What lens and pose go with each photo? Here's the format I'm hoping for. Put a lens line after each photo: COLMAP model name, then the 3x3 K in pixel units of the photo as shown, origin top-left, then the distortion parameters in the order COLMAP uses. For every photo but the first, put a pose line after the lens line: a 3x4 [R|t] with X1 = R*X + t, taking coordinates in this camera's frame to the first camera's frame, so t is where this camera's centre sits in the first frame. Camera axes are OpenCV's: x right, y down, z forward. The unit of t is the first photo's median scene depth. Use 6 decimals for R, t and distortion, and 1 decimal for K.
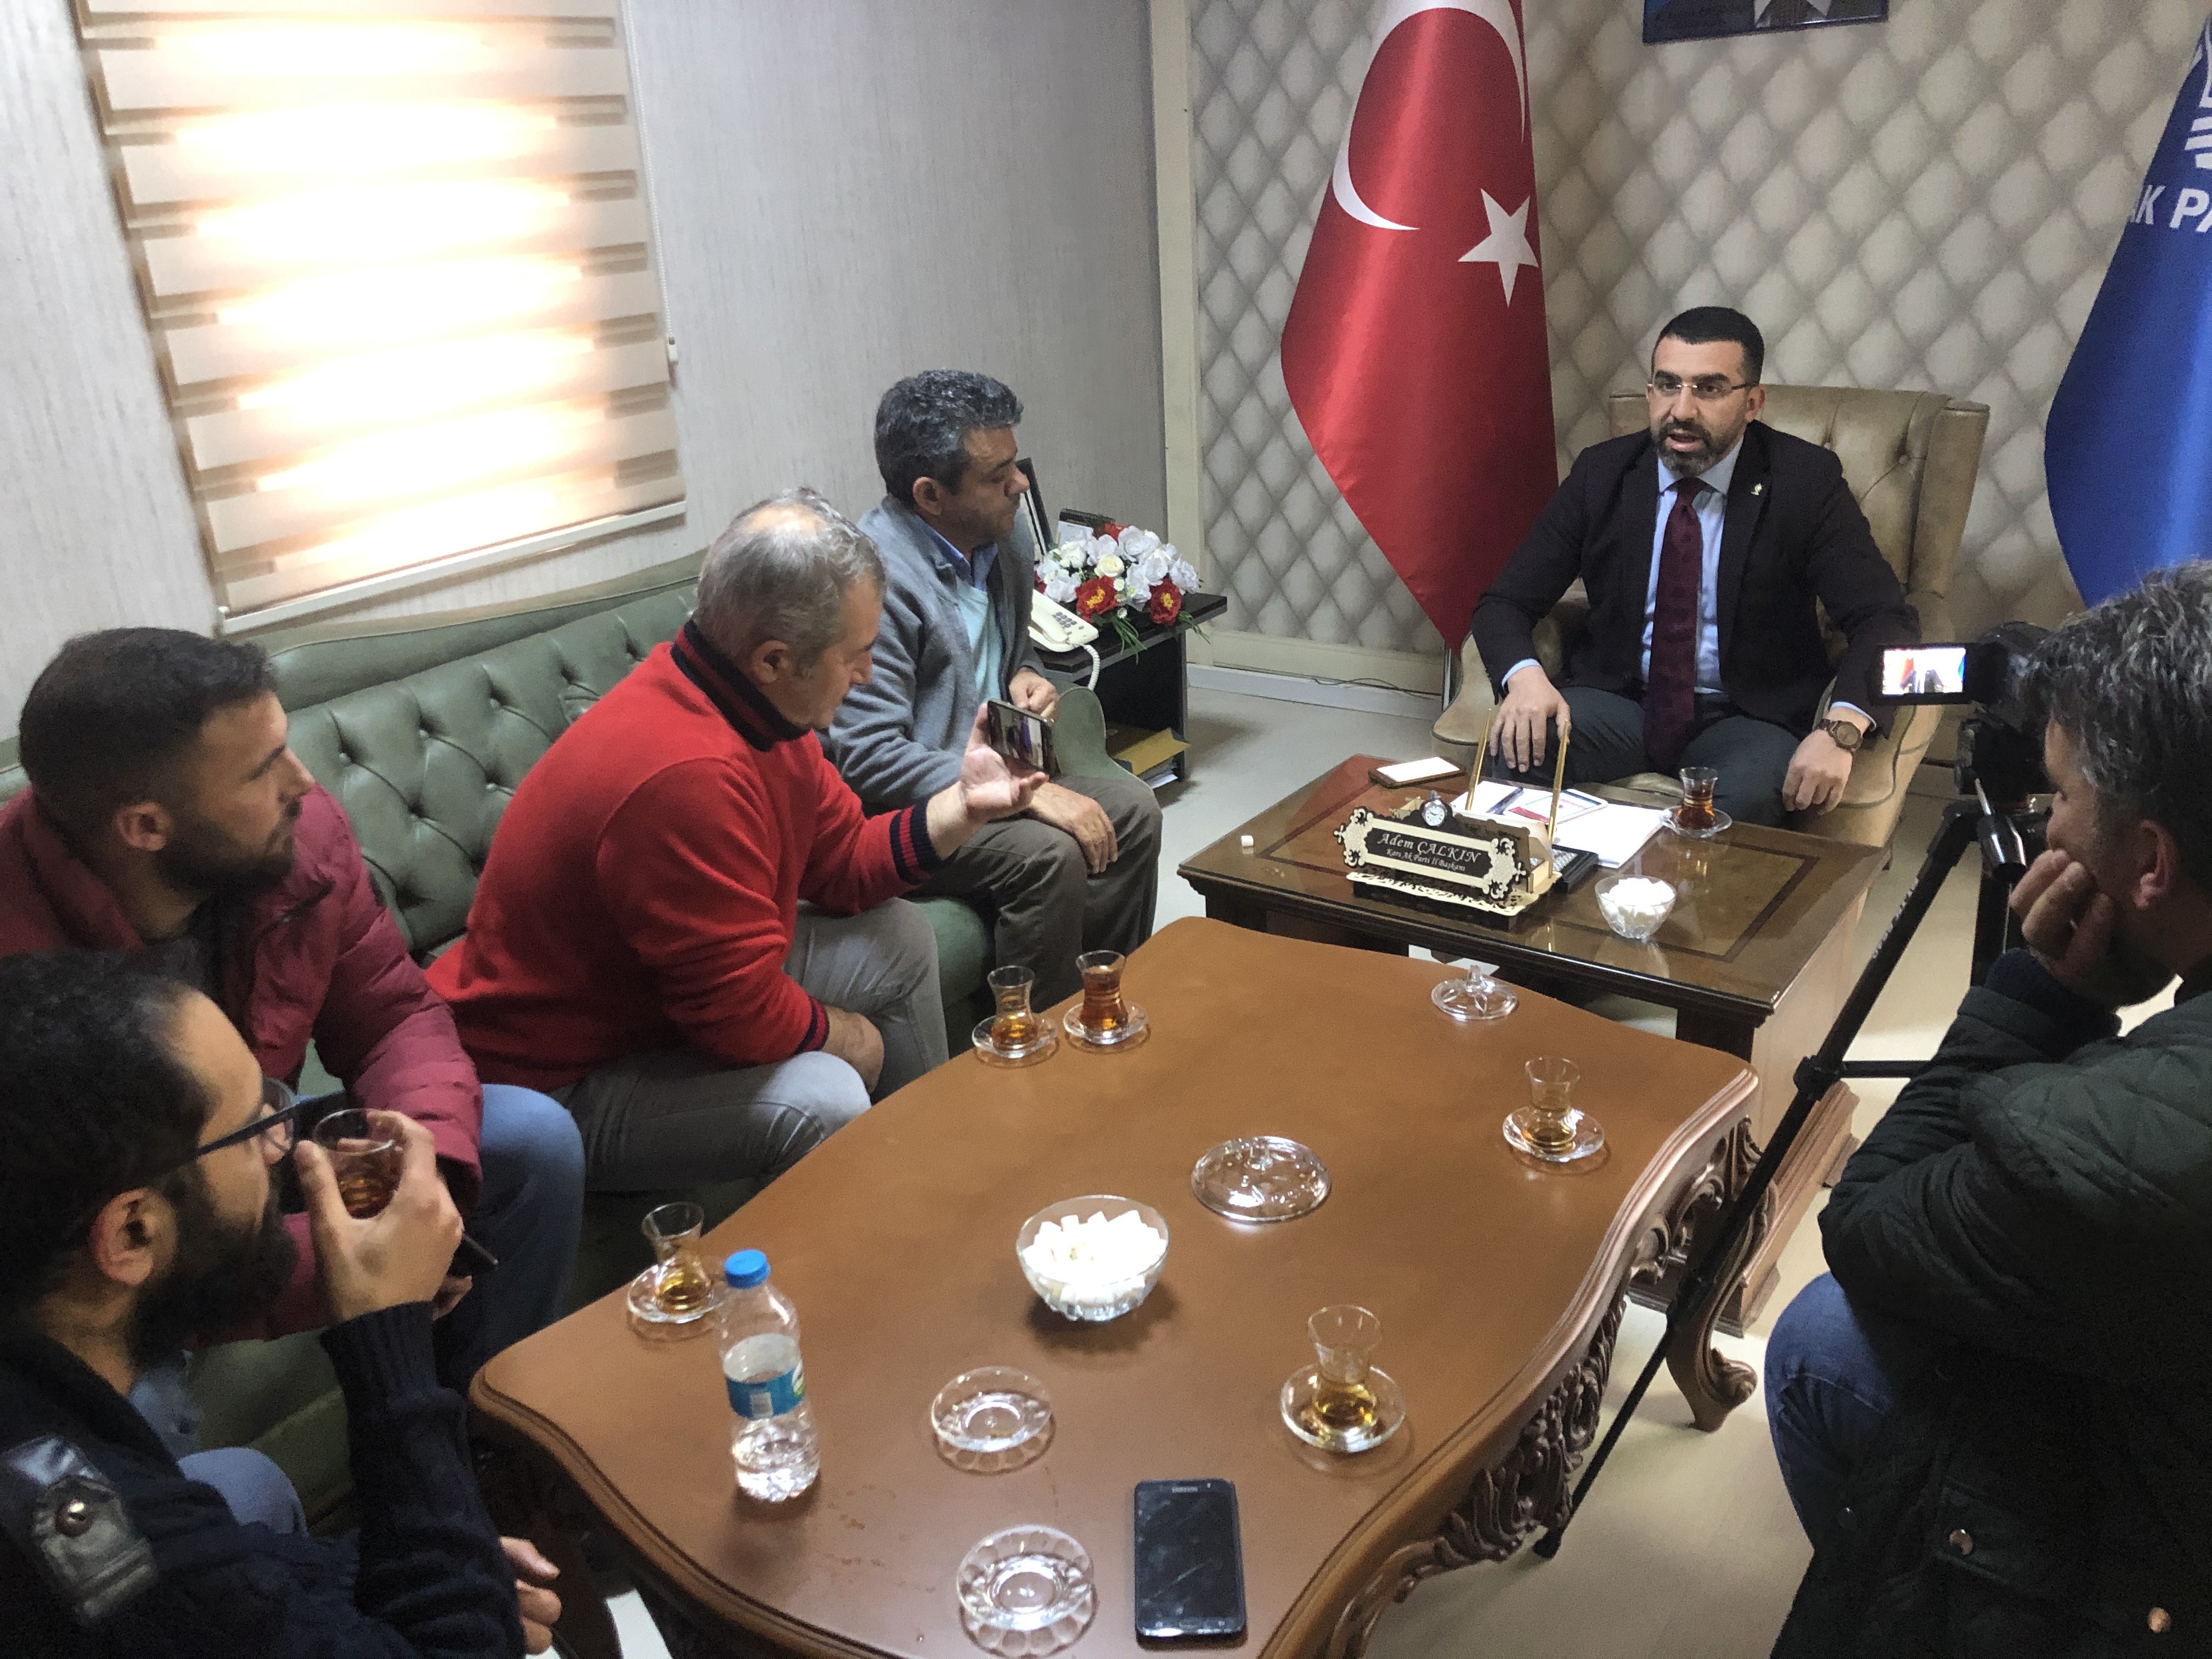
lens RADIAL K [[1779.5, 0, 1106.0], [0, 1779.5, 829.5], [0, 0, 1]] dist [0.001369, -0.005966]
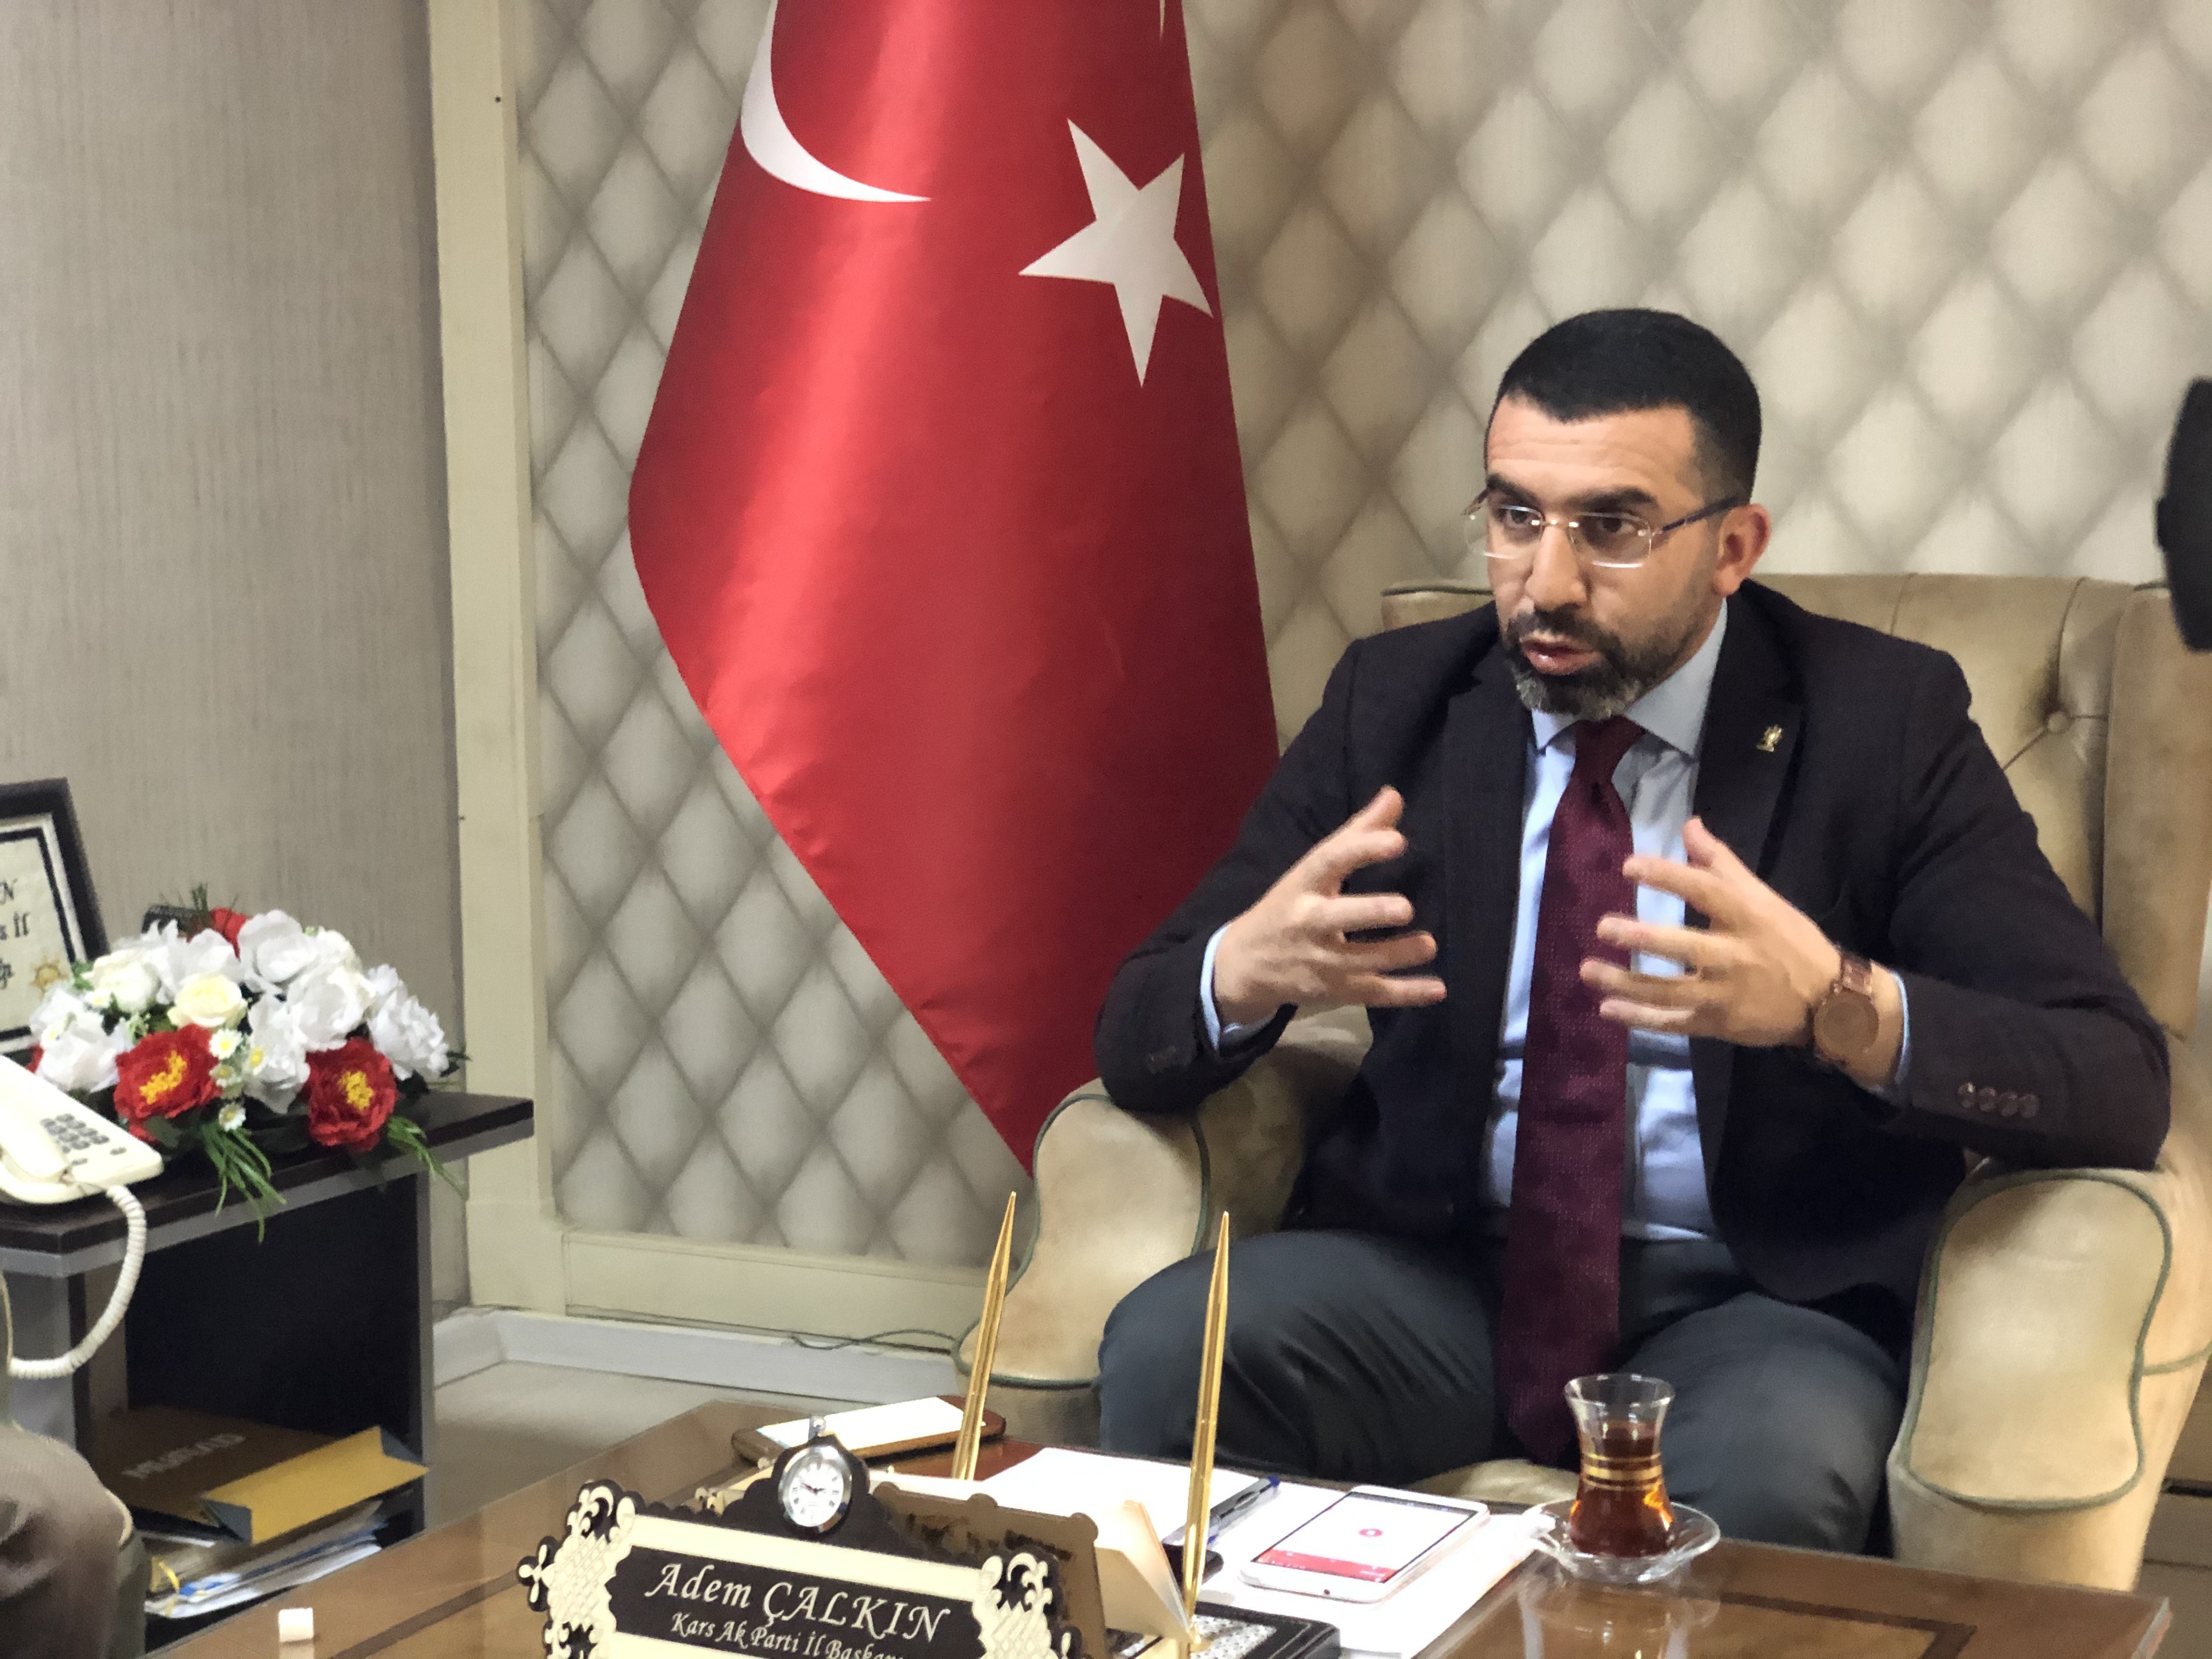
lens RADIAL K [[3284.6, 0, 1106.0], [0, 3284.6, 829.5], [0, 0, 1]] dist [0.167179, -0.089000]
pose [[0.988134, 0.020105, 0.152272, 0.088259], [0.022603, 0.961568, -0.273636, 0.025080], [-0.151921, 0.273831, 0.949703, 0.245306]]
